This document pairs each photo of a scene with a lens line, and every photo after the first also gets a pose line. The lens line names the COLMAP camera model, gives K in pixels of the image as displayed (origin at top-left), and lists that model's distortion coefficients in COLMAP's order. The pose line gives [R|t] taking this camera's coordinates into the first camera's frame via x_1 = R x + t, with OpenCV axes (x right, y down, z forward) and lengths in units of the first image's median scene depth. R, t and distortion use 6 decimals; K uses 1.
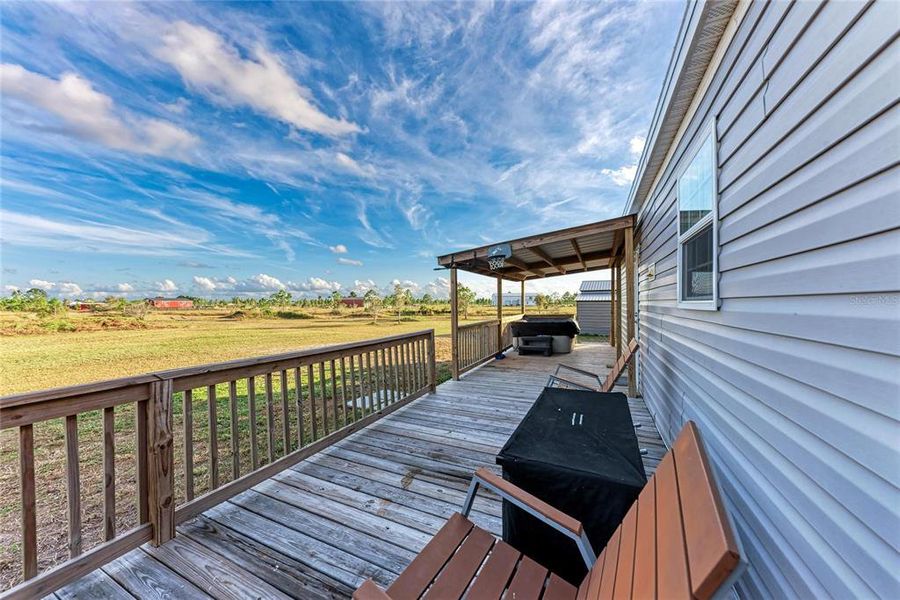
lens RADIAL K [[309.3, 0, 449.8], [0, 309.3, 306.2], [0, 0, 1]] dist [0.000627, -0.000093]
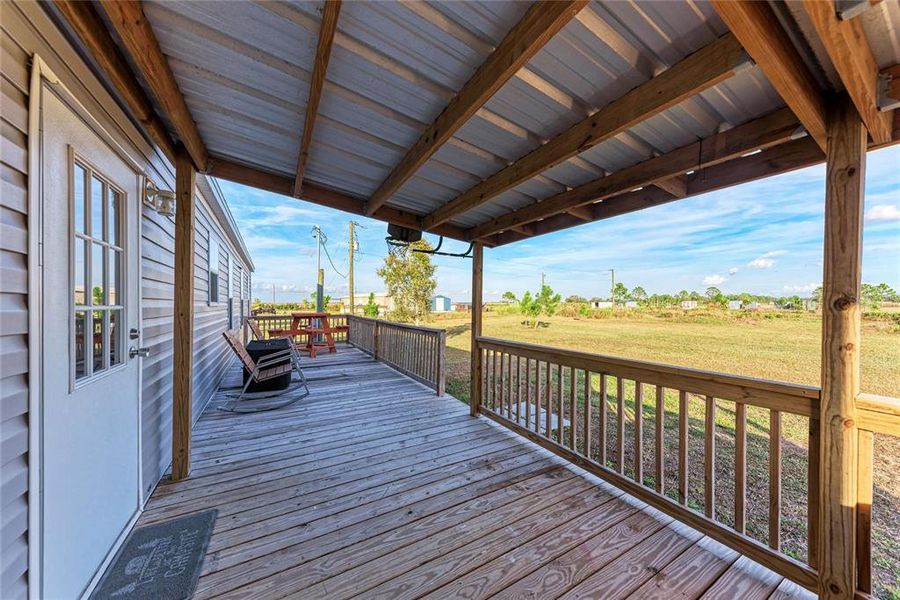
lens RADIAL K [[309.3, 0, 449.8], [0, 309.3, 306.2], [0, 0, 1]] dist [0.000627, -0.000093]
pose [[-0.568536, 0.007675, -0.822623, 0.853434], [-0.014382, 0.999711, 0.019267, -0.016496], [0.822533, 0.022785, -0.568261, 1.882966]]
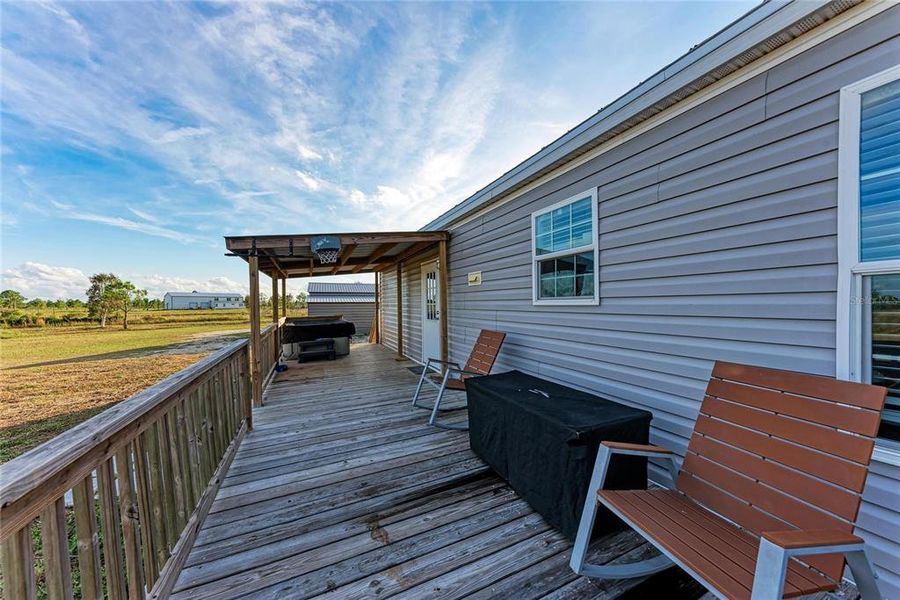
lens RADIAL K [[309.2, 0, 452.2], [0, 309.2, 305.8], [0, 0, 1]] dist [0.013926, -0.003837]
pose [[0.633516, -0.005722, 0.773708, -0.374942], [0.011977, 0.999925, -0.002411, 0.005131], [-0.773637, 0.010794, 0.633537, 0.227399]]
